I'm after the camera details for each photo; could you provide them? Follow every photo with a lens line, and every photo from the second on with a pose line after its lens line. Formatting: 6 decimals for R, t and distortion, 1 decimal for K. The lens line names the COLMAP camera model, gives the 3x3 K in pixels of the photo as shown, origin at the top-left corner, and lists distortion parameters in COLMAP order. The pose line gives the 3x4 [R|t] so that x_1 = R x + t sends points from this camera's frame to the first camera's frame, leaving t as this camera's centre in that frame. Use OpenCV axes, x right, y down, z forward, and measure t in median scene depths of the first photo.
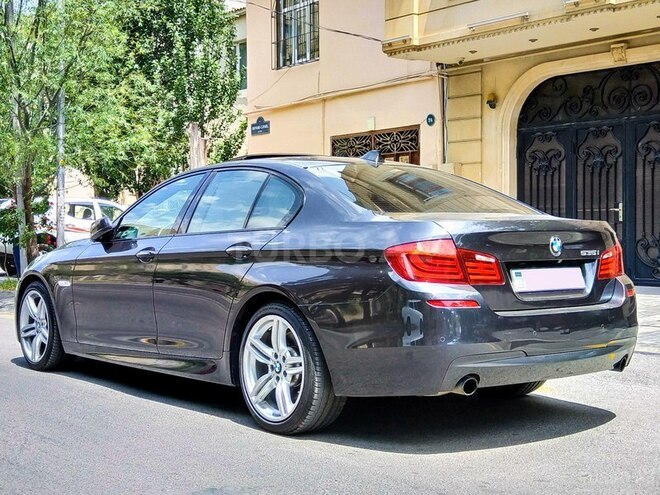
lens RADIAL K [[922.4, 0, 330.3], [0, 922.4, 246.5], [0, 0, 1]] dist [0.010023, 0.000000]
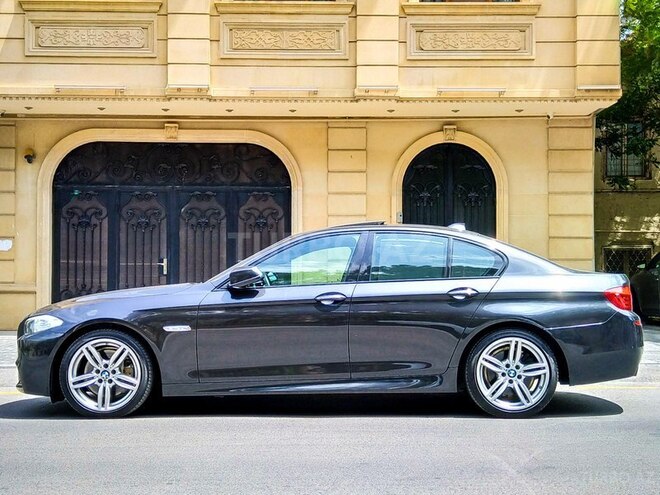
lens RADIAL K [[922.4, 0, 328.4], [0, 922.4, 248.0], [0, 0, 1]] dist [0.010023, 0.000000]
pose [[0.656110, 0.035882, 0.753812, -0.428575], [0.006585, 0.998559, -0.053263, 0.002870], [-0.754637, 0.039910, 0.654928, 0.081334]]
